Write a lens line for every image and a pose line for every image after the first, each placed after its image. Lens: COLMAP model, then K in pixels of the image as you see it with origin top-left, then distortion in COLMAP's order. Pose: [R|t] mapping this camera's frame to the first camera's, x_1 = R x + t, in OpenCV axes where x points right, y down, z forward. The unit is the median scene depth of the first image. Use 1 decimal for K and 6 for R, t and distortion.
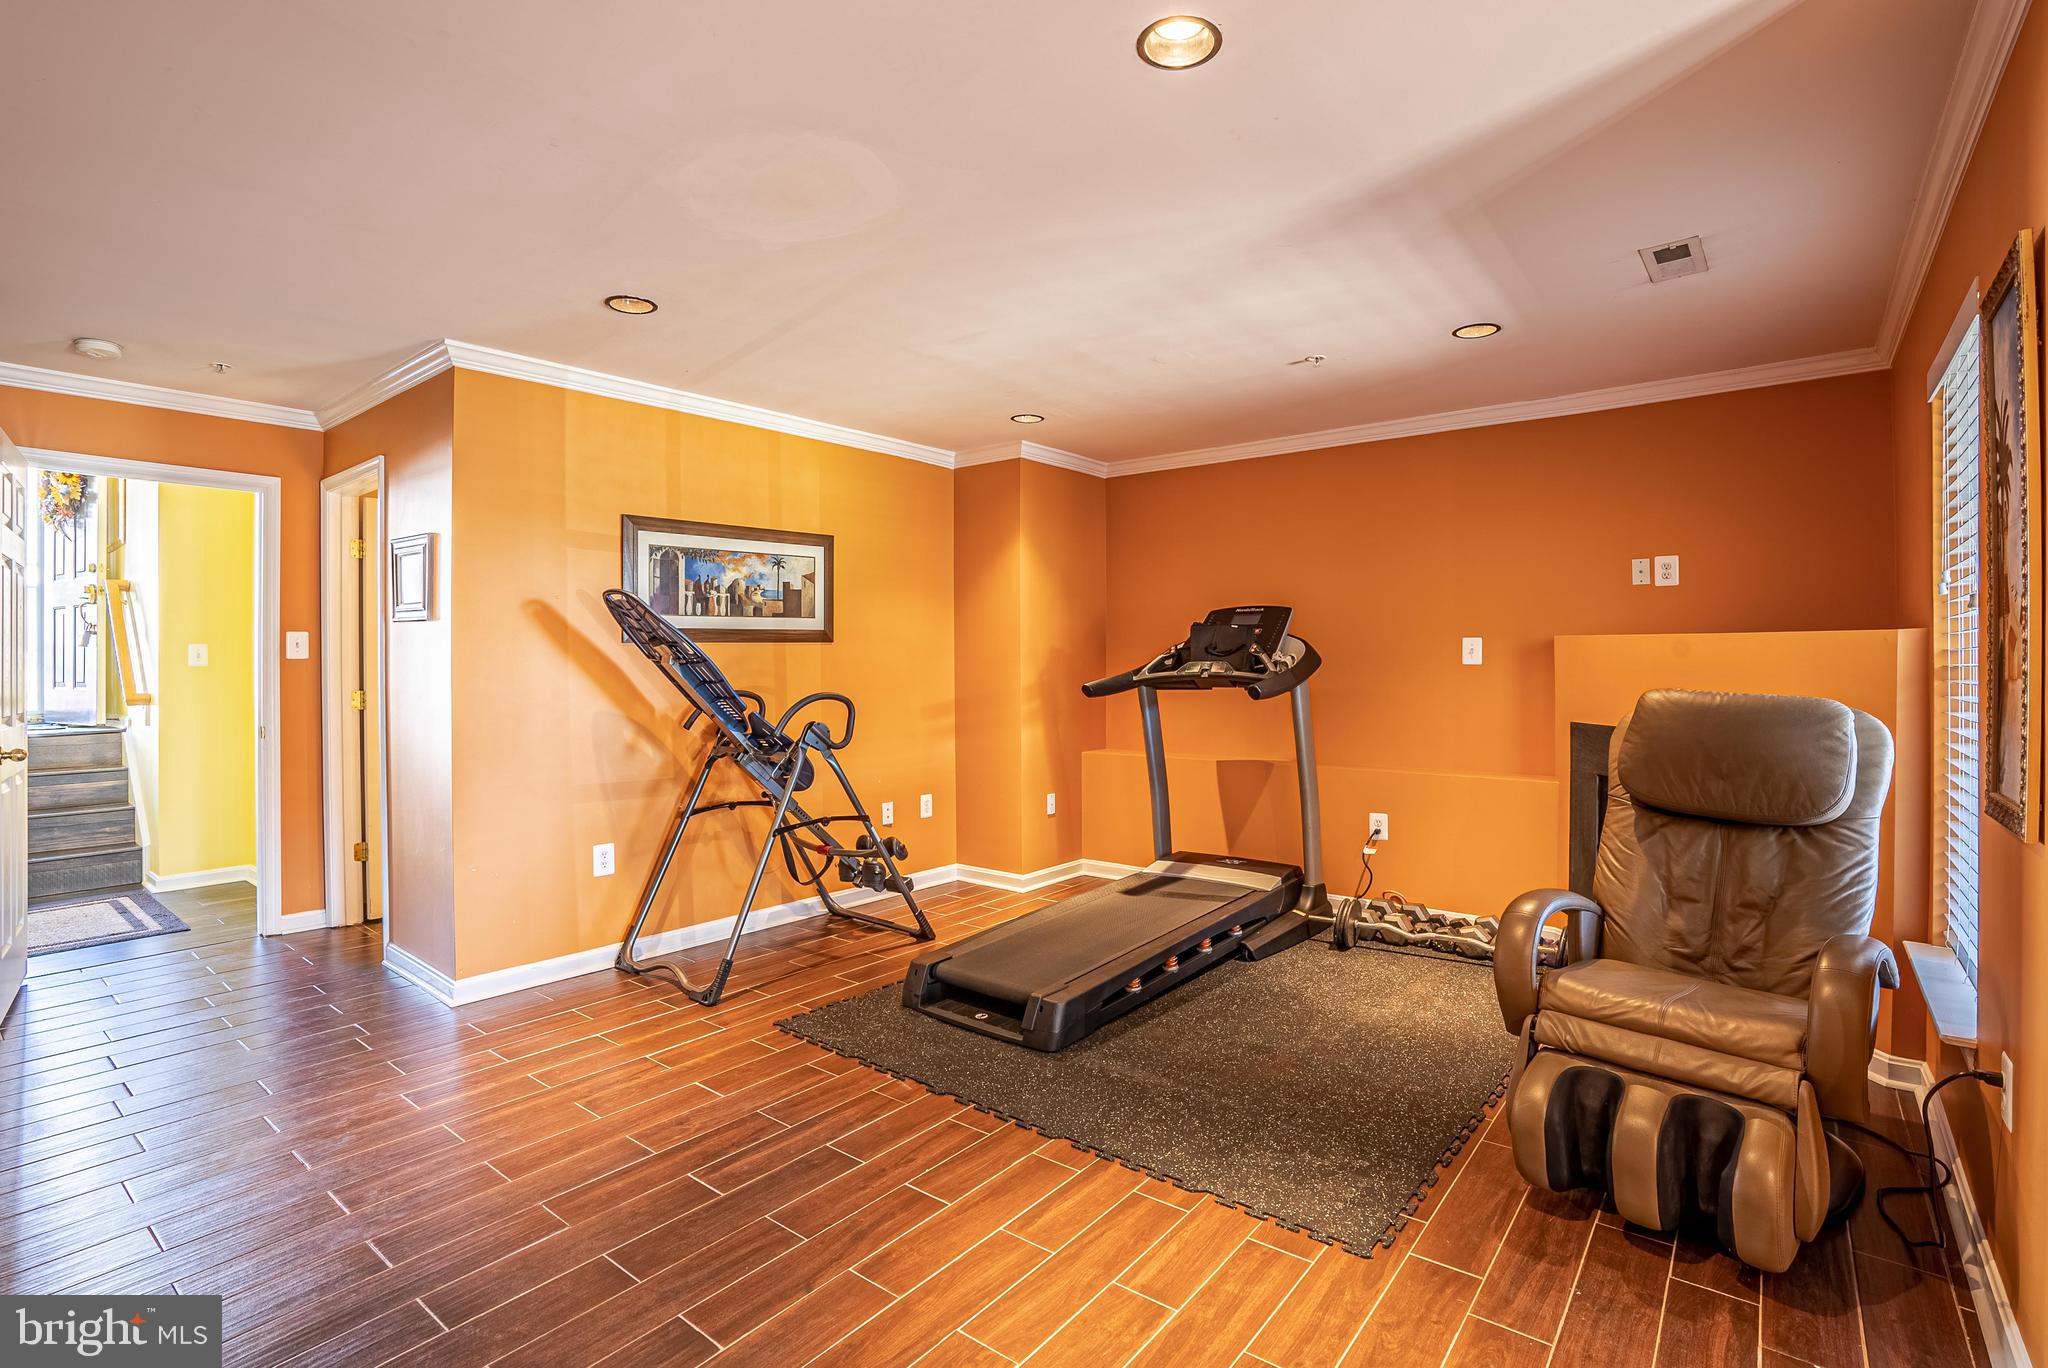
lens RADIAL K [[967.0, 0, 1003.8], [0, 967.0, 667.6], [0, 0, 1]] dist [-0.068254, 0.027102]
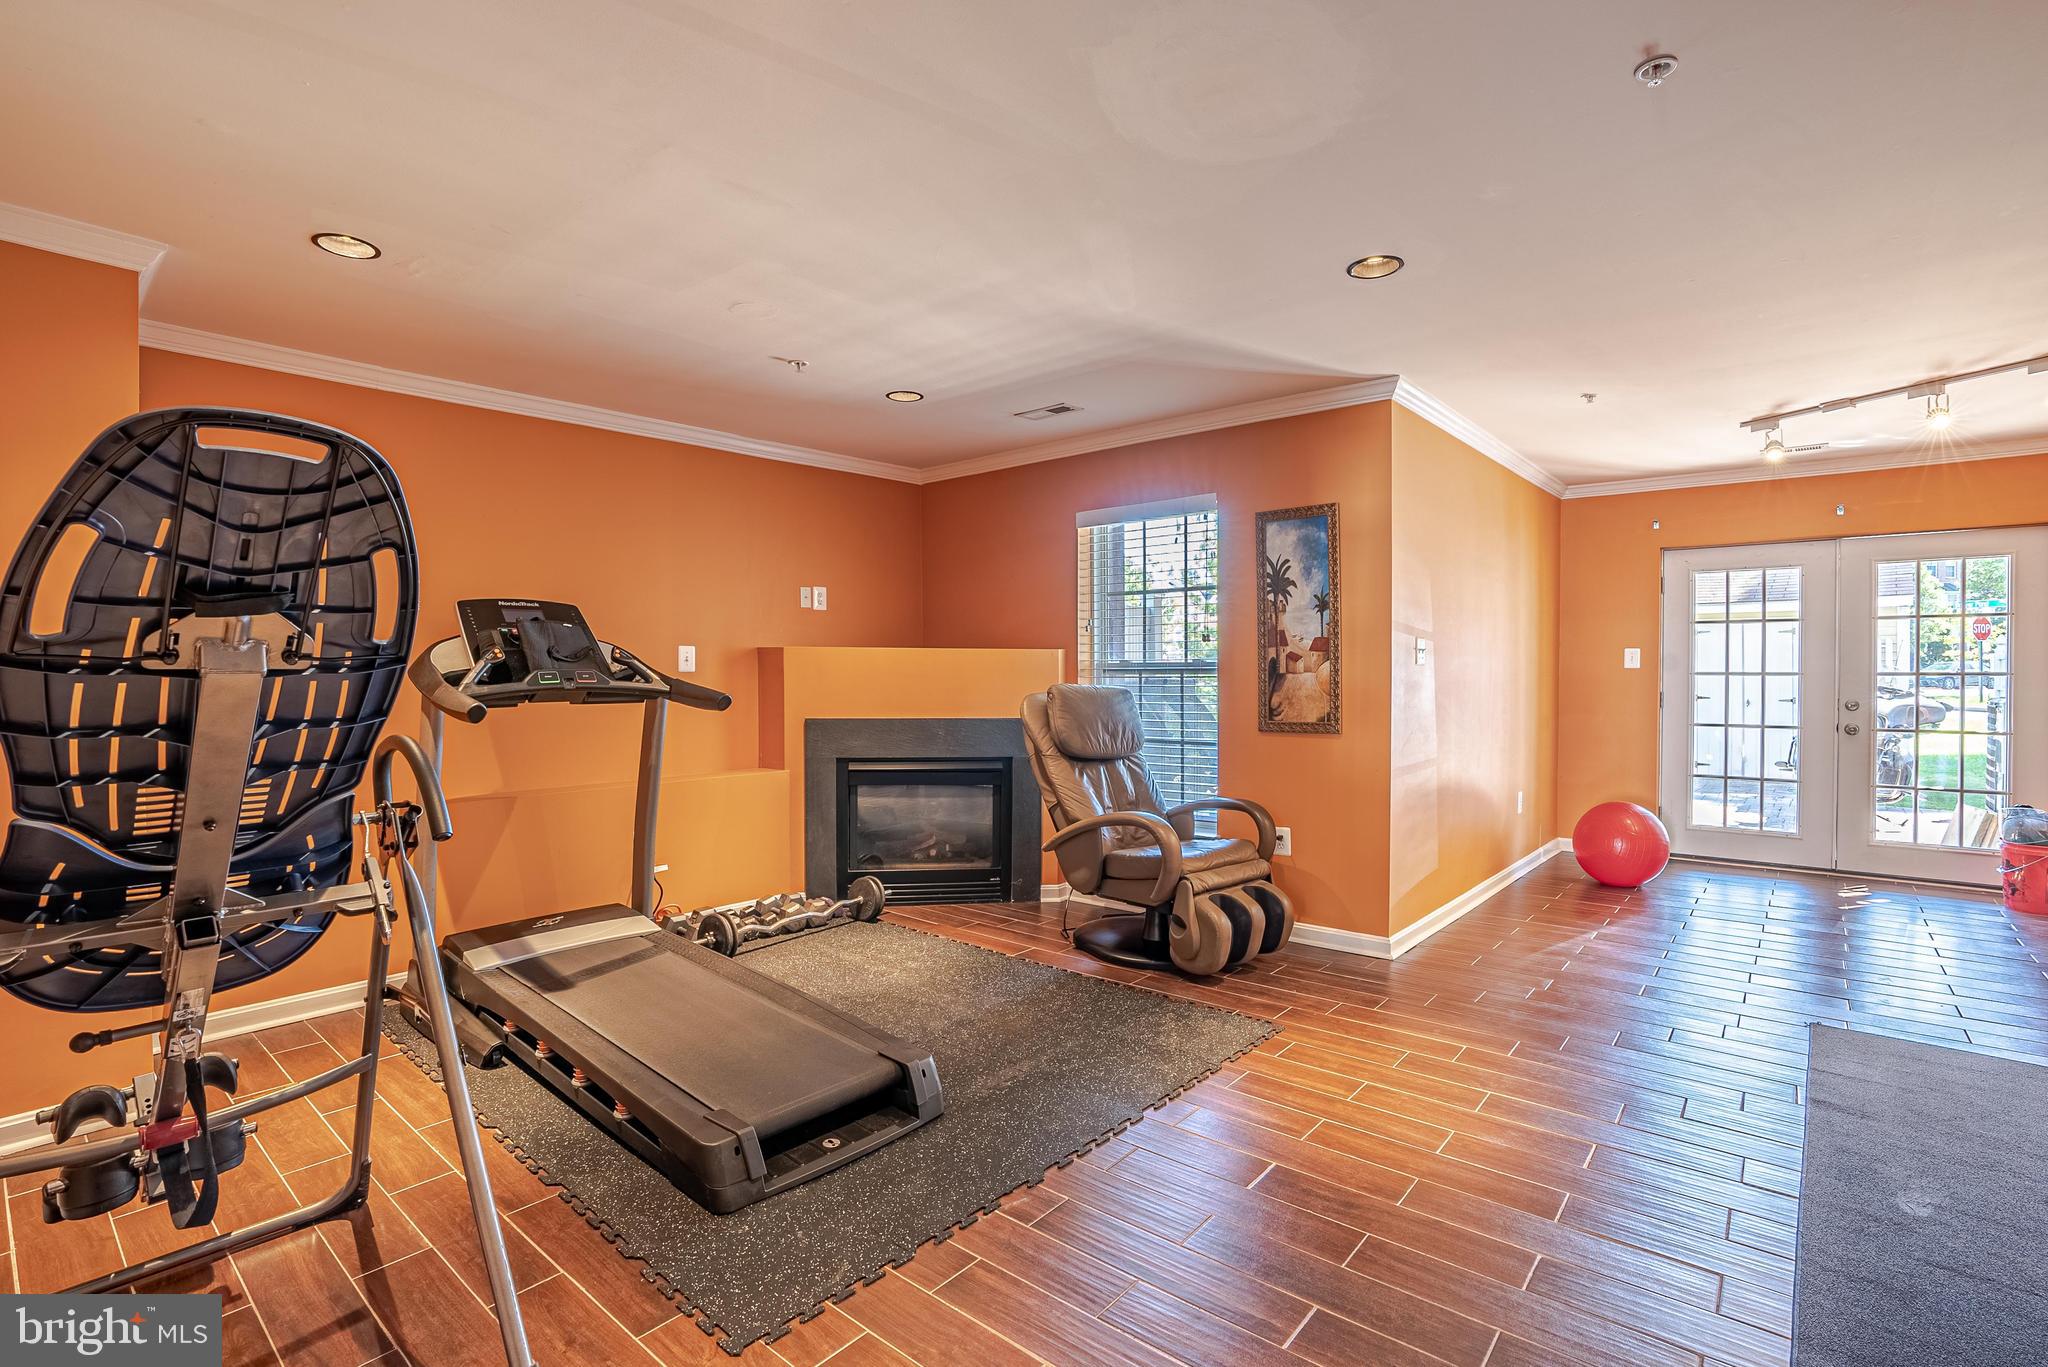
lens RADIAL K [[977.4, 0, 1024.0], [0, 977.4, 683.5], [0, 0, 1]] dist [-0.071139, 0.029188]
pose [[0.006225, -0.010748, 0.999923, -0.762613], [0.008433, 0.999907, 0.010695, 0.002994], [-0.999945, 0.008365, 0.006315, 0.848901]]
